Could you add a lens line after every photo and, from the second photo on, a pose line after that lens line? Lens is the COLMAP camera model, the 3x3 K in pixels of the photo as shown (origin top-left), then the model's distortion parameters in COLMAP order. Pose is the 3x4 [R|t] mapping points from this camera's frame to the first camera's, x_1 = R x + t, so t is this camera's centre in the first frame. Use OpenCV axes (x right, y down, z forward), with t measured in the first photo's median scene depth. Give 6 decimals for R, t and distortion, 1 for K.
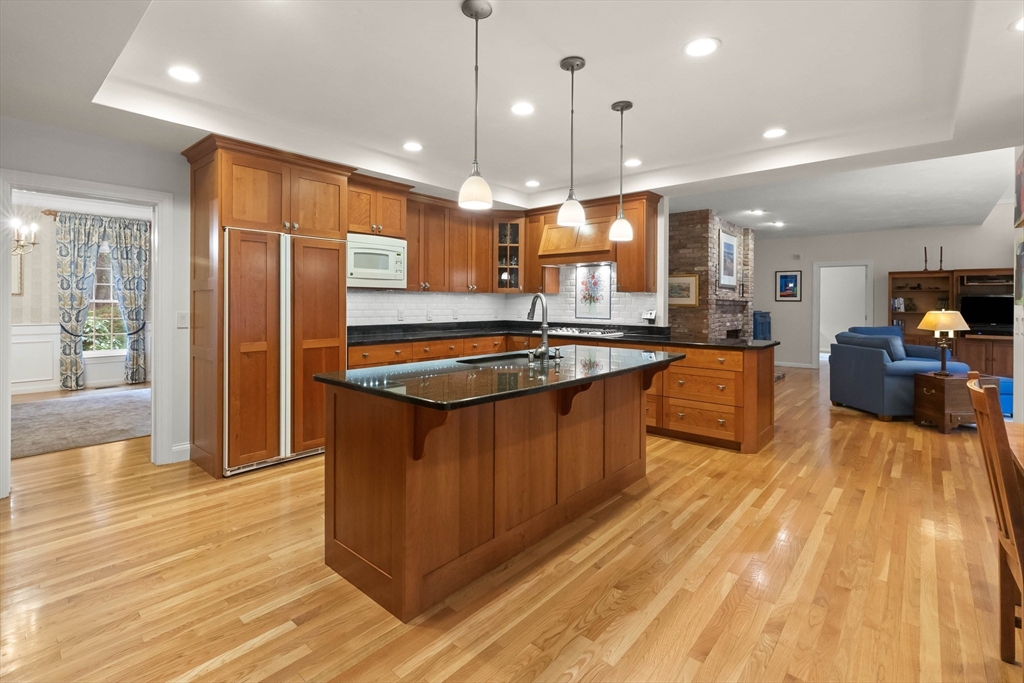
lens RADIAL K [[469.8, 0, 517.4], [0, 469.8, 302.3], [0, 0, 1]] dist [0.002551, 0.000769]
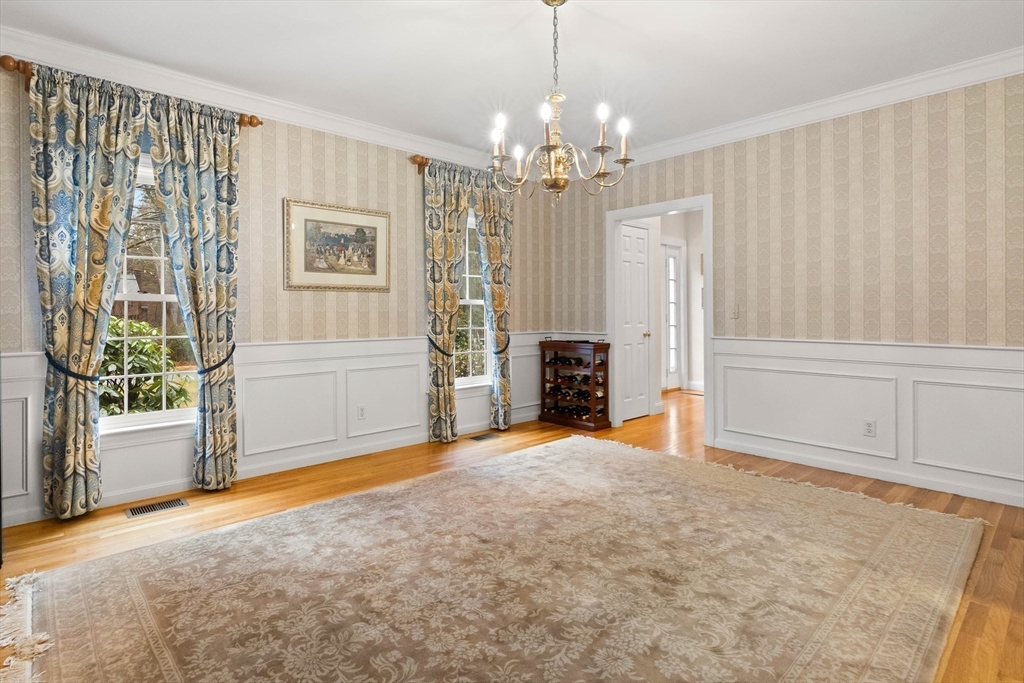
lens RADIAL K [[525.5, 0, 504.3], [0, 525.5, 306.7], [0, 0, 1]] dist [0.005947, -0.000076]
pose [[0.992815, -0.012084, -0.119051, -0.781237], [0.010913, 0.999885, -0.010491, 0.013925], [0.119165, 0.009117, 0.992833, 0.311439]]
